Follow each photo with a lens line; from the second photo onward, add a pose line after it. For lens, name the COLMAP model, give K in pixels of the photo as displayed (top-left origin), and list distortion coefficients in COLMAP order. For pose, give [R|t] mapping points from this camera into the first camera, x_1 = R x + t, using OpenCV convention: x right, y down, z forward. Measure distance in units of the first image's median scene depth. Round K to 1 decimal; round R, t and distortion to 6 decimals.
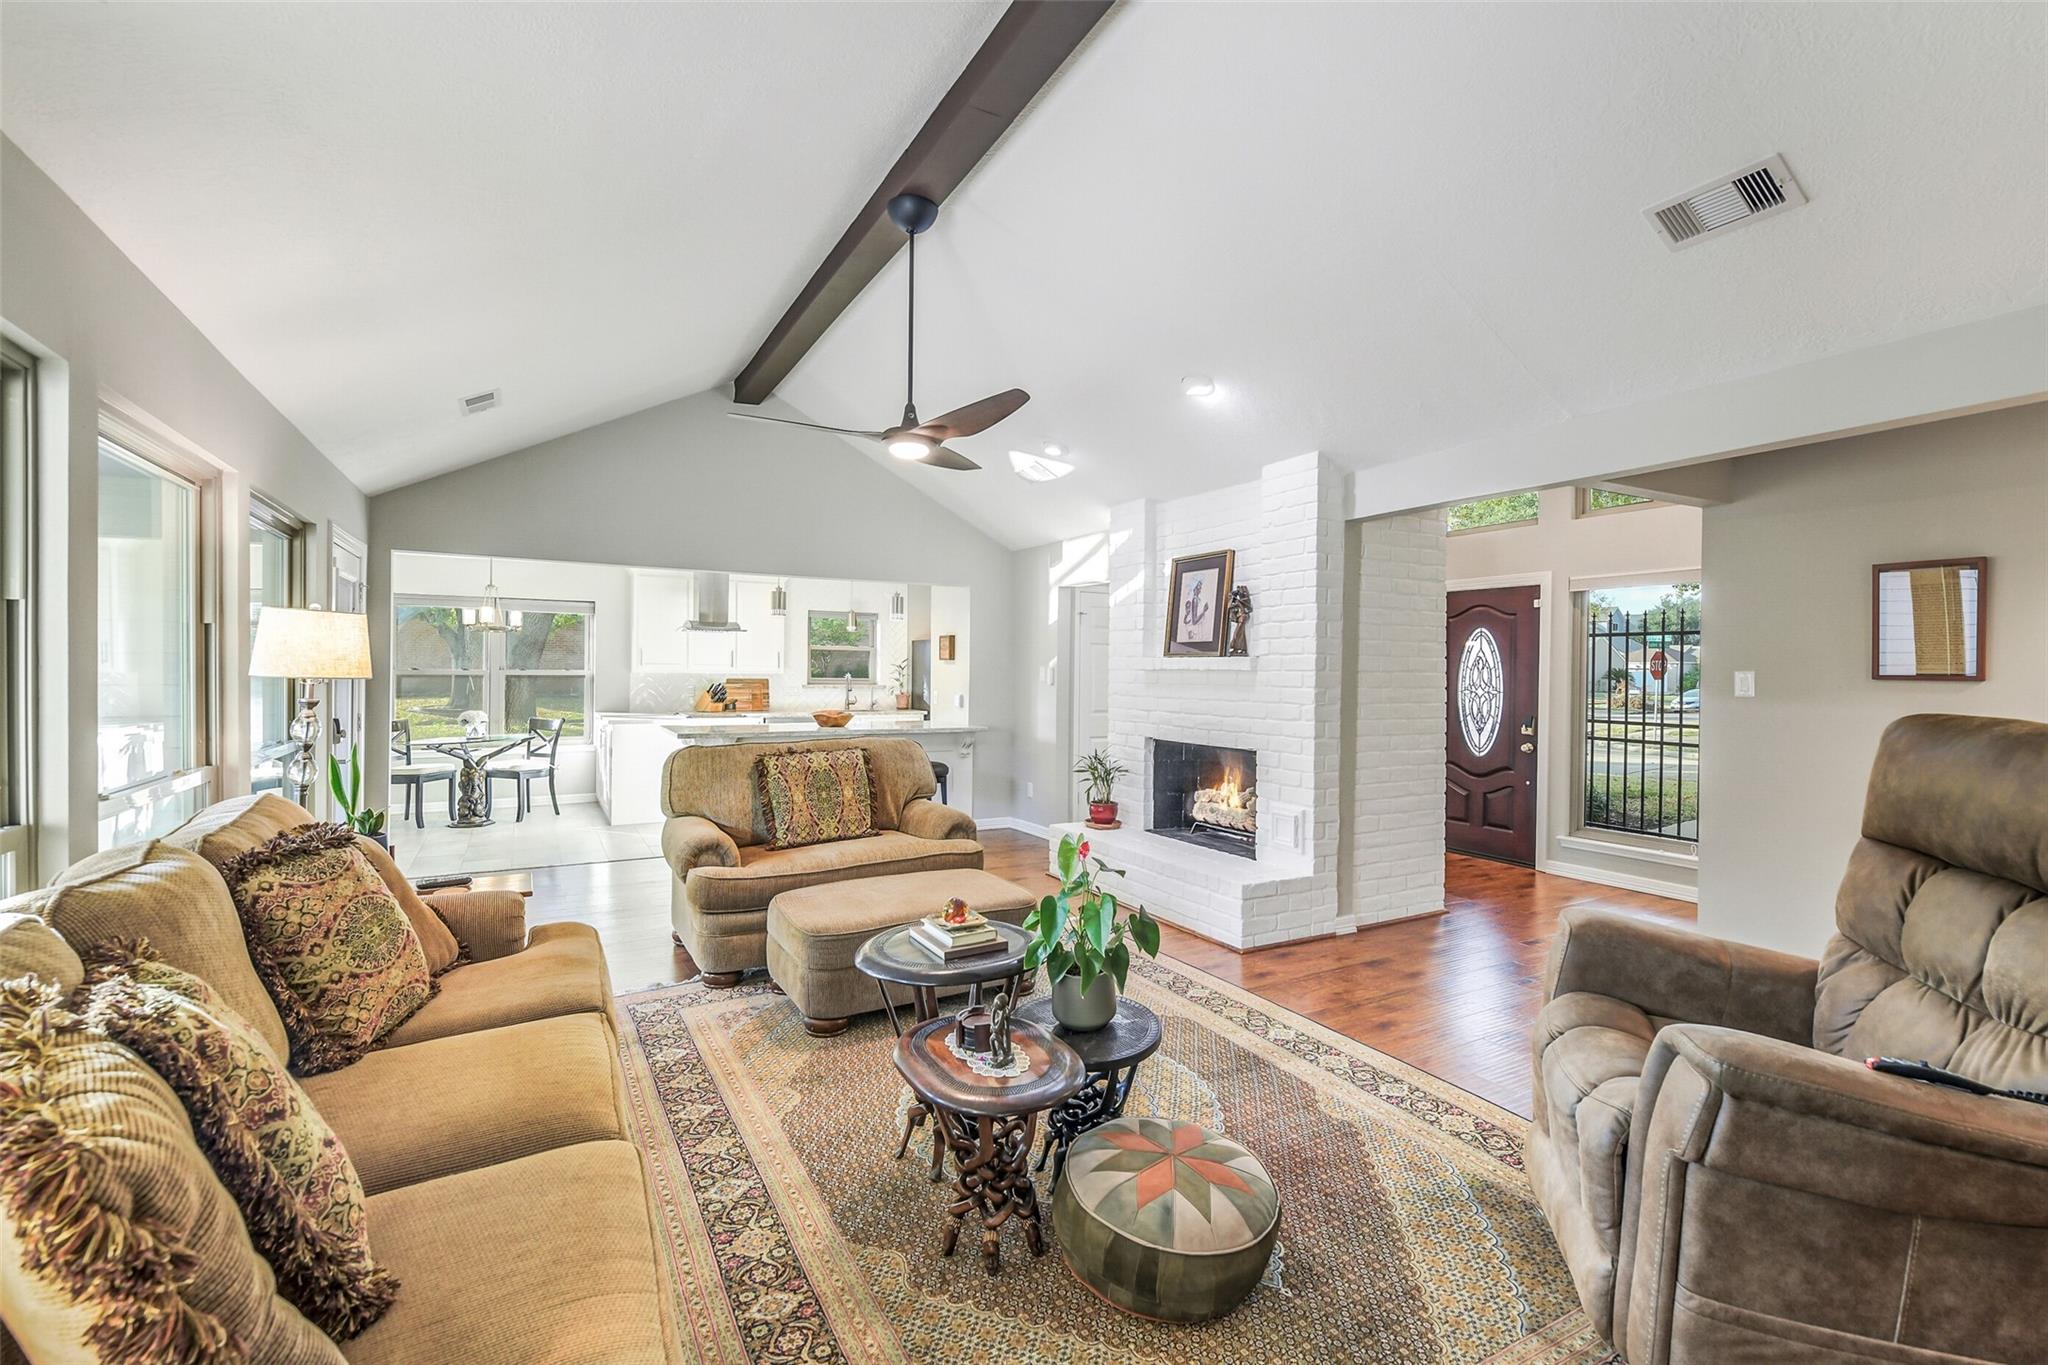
lens RADIAL K [[889.8, 0, 1032.0], [0, 889.8, 682.4], [0, 0, 1]] dist [0.002858, -0.001779]
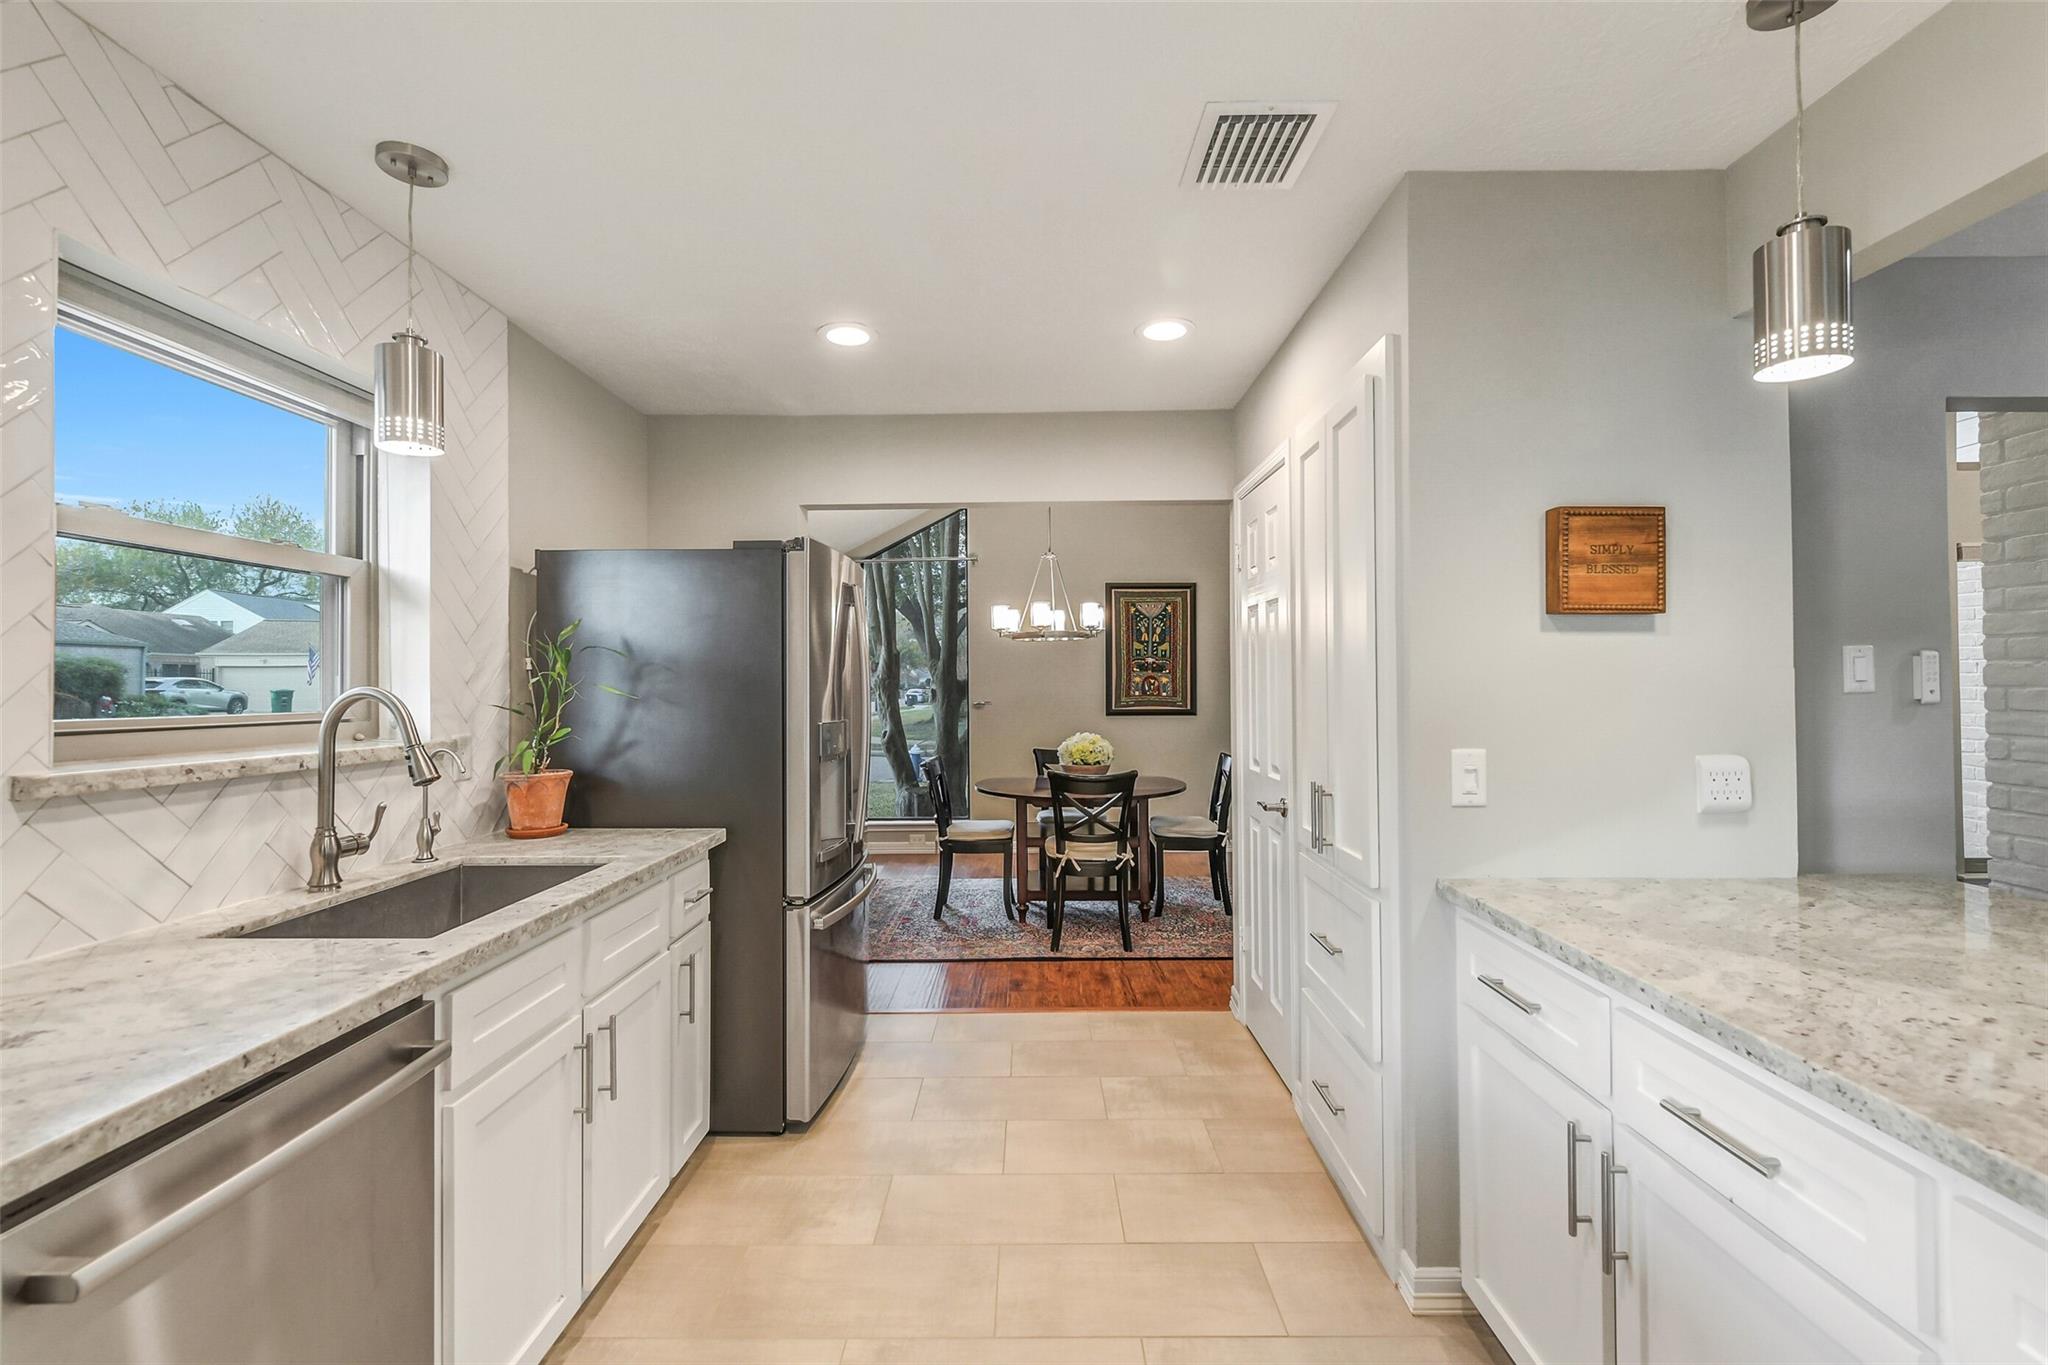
lens RADIAL K [[889.8, 0, 1024.1], [0, 889.8, 673.9], [0, 0, 1]] dist [0.002858, -0.001779]
pose [[0.504117, -0.006838, 0.863608, -0.368283], [0.018425, 0.999826, -0.002839, -0.011301], [-0.863439, 0.017344, 0.504155, 1.004618]]
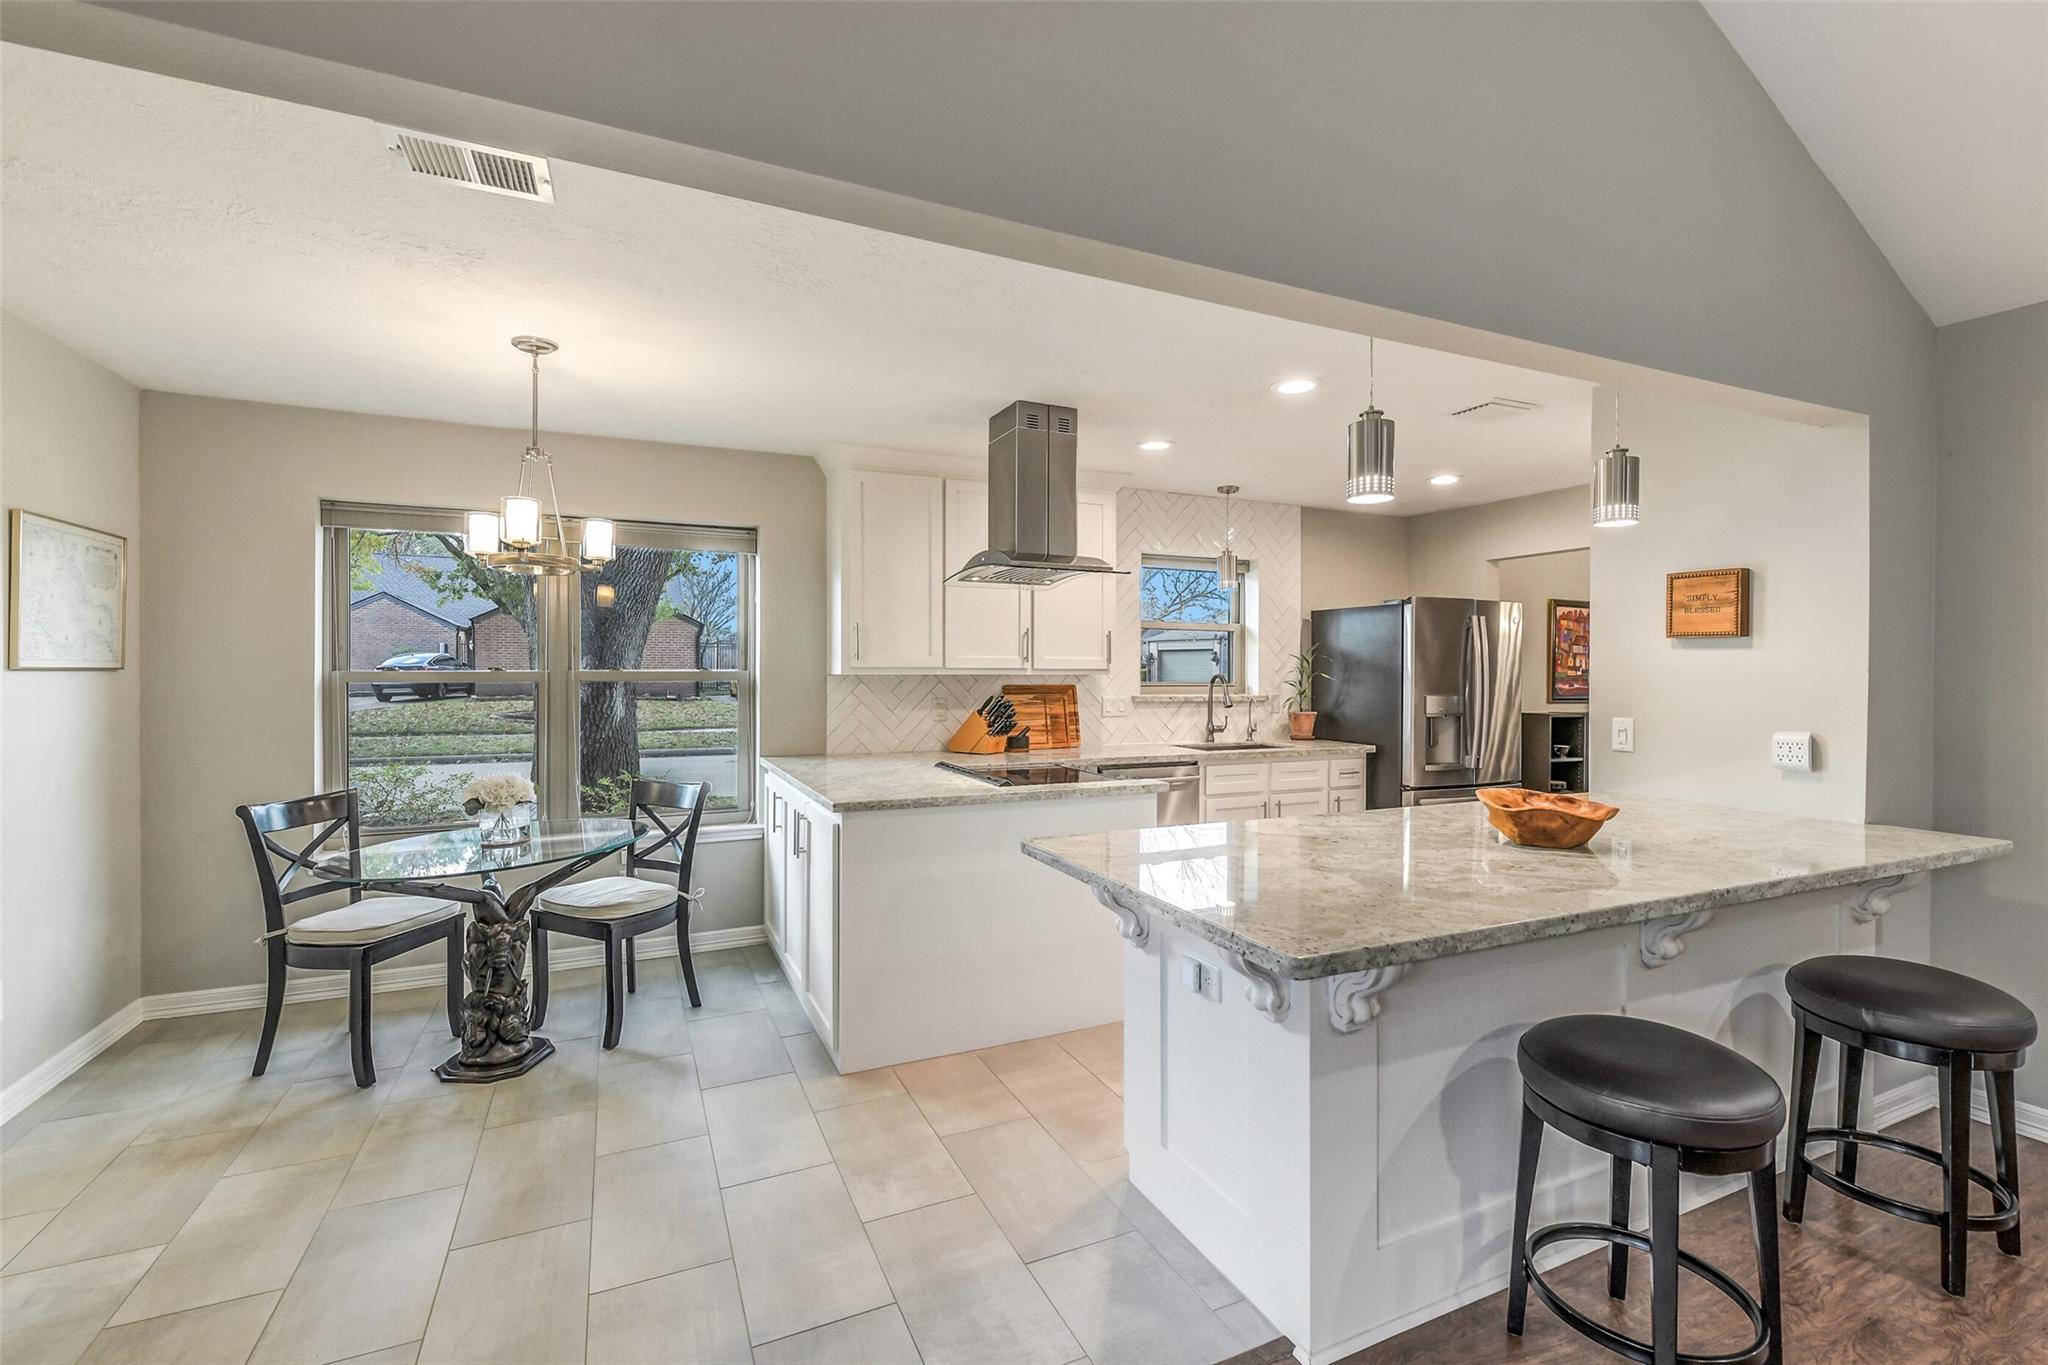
lens RADIAL K [[889.8, 0, 1016.7], [0, 889.8, 669.5], [0, 0, 1]] dist [0.002858, -0.001779]
pose [[0.994978, -0.009655, -0.099630, -0.339238], [0.009069, 0.999939, -0.006337, -0.011916], [0.099685, 0.005402, 0.995004, 0.595419]]
